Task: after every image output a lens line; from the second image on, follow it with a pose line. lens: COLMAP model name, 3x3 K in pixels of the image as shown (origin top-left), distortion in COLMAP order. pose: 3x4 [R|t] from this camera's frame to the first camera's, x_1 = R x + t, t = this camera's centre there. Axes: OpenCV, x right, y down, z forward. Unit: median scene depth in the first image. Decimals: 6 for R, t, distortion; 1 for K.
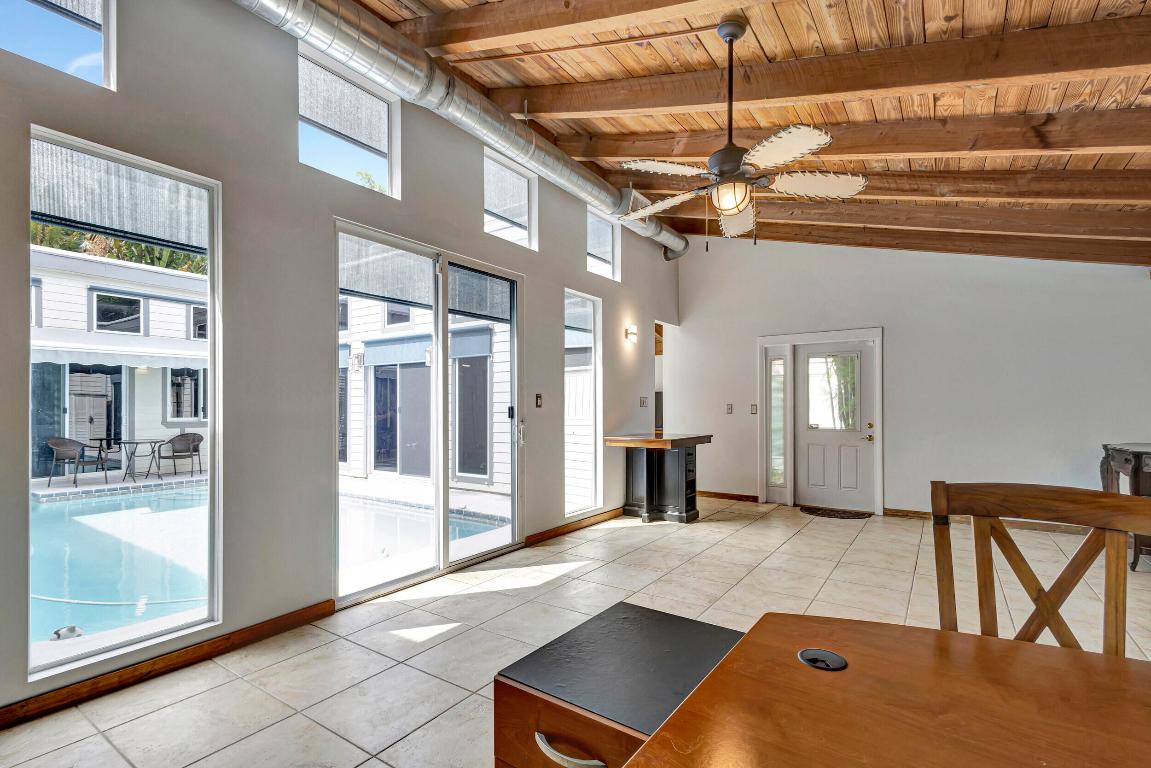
lens RADIAL K [[533.0, 0, 579.3], [0, 533.0, 406.3], [0, 0, 1]] dist [-0.001216, -0.000248]
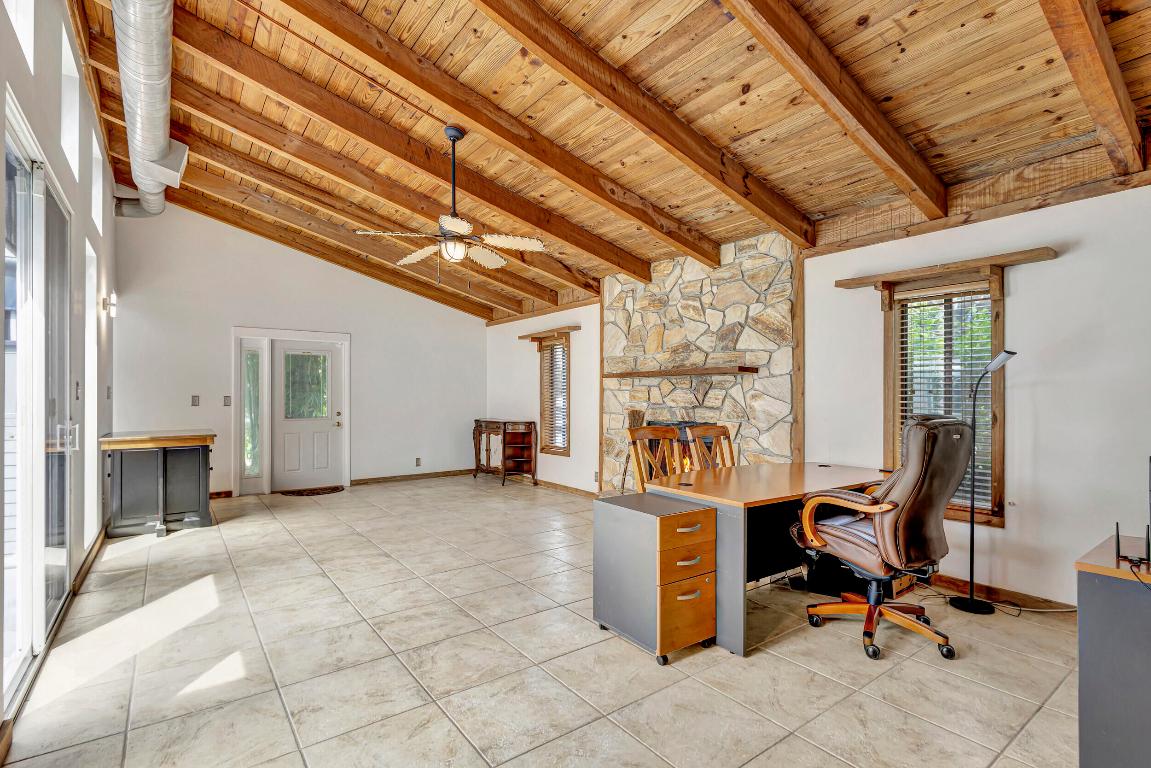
lens RADIAL K [[542.9, 0, 569.7], [0, 542.9, 398.6], [0, 0, 1]] dist [0.011921, 0.000394]
pose [[0.326104, 0.000045, 0.945334, -0.670311], [-0.001491, 0.999999, 0.000467, -0.000541], [-0.945333, -0.001562, 0.326104, 0.159321]]
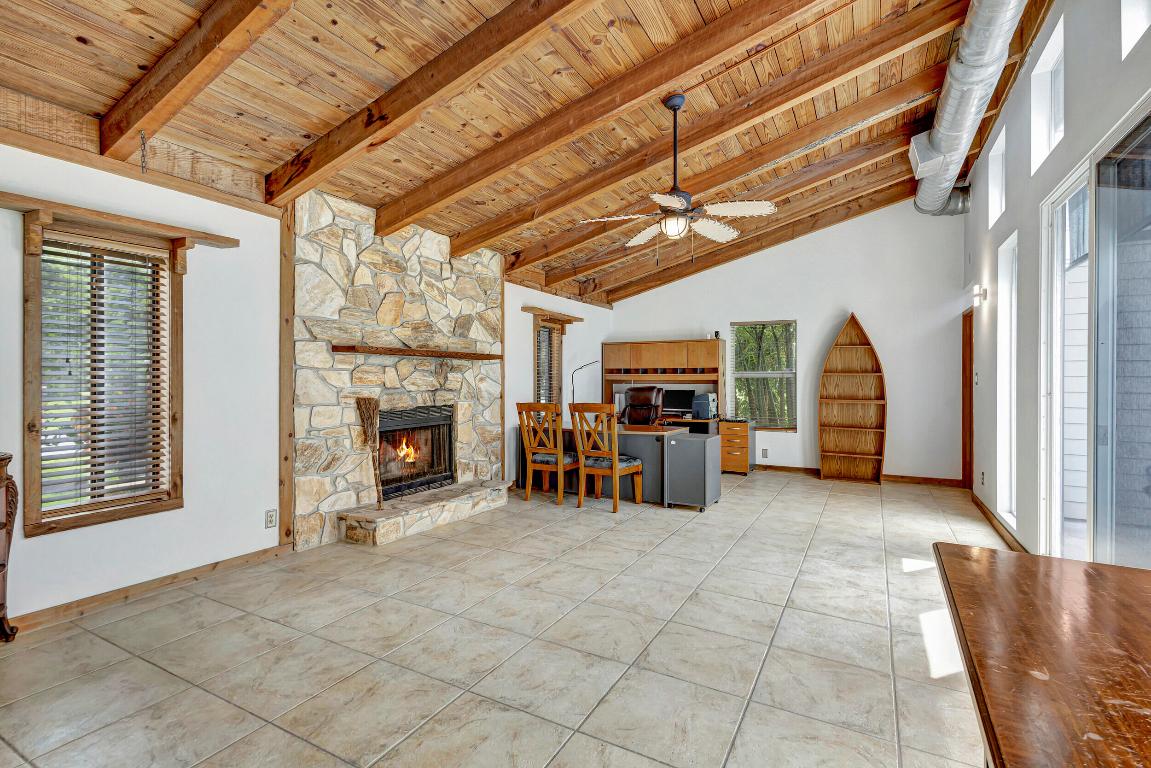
lens RADIAL K [[527.4, 0, 589.4], [0, 527.4, 380.0], [0, 0, 1]] dist [0.007683, -0.000385]
pose [[-0.993721, 0.001183, -0.111876, 0.441486], [0.000995, 0.999998, 0.001737, -0.005573], [0.111878, 0.001615, -0.993721, 1.566801]]
